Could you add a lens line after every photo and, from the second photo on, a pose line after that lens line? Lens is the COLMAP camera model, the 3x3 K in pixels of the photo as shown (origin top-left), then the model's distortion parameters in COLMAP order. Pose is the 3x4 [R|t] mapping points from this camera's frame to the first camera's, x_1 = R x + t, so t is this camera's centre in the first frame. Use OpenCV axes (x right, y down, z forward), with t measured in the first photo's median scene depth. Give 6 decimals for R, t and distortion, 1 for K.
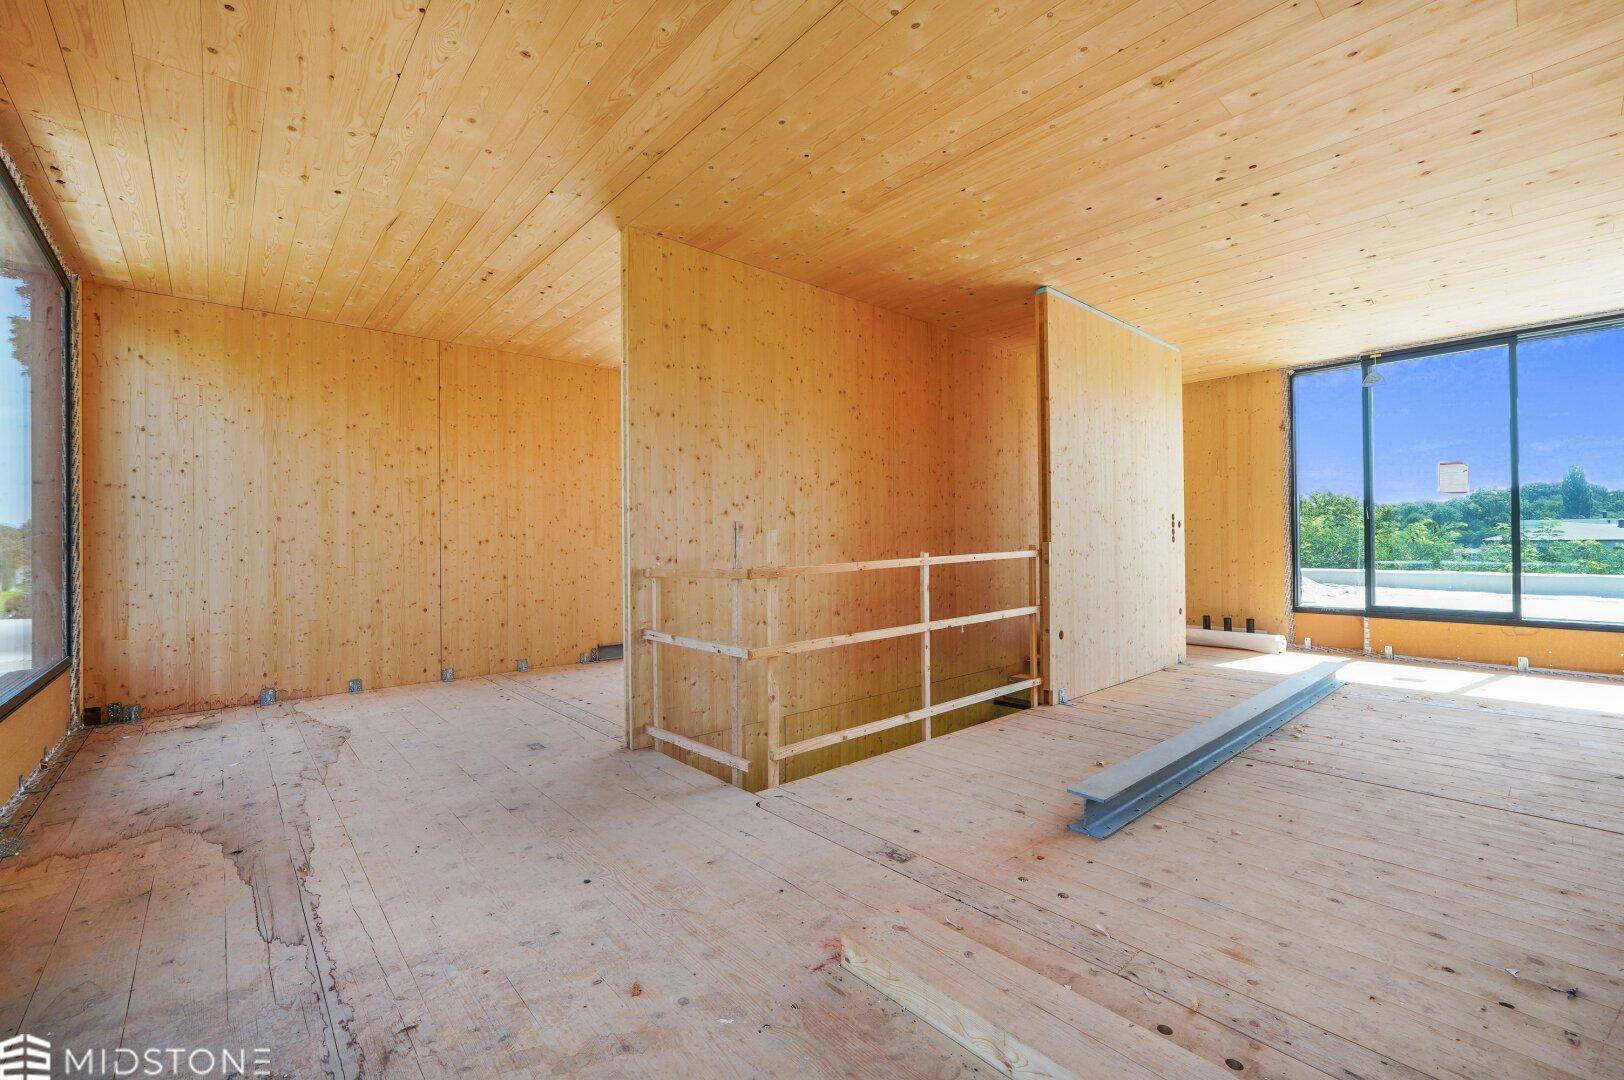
lens RADIAL K [[692.8, 0, 811.6], [0, 692.8, 538.7], [0, 0, 1]] dist [-0.008668, 0.003129]
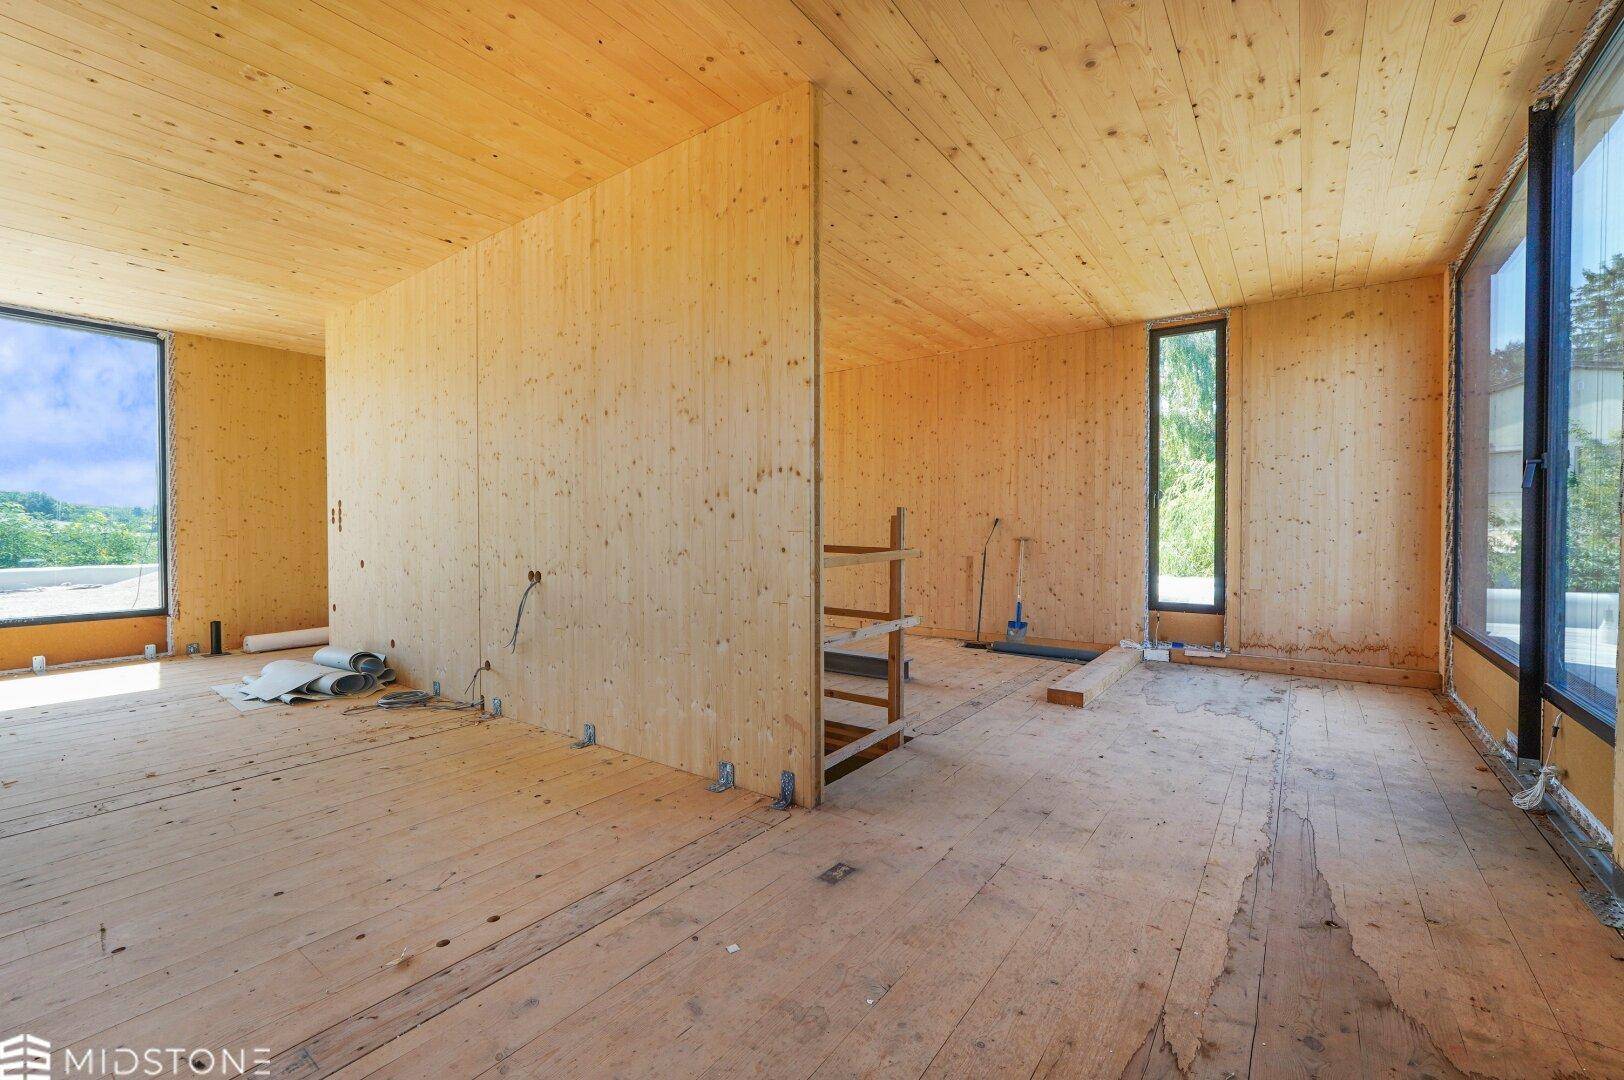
lens RADIAL K [[692.8, 0, 810.5], [0, 692.8, 540.1], [0, 0, 1]] dist [-0.008668, 0.003129]
pose [[-0.236099, -0.004550, 0.971718, -1.365684], [-0.004328, 0.999984, 0.003631, 0.026304], [-0.971719, -0.003348, -0.236115, 1.656374]]
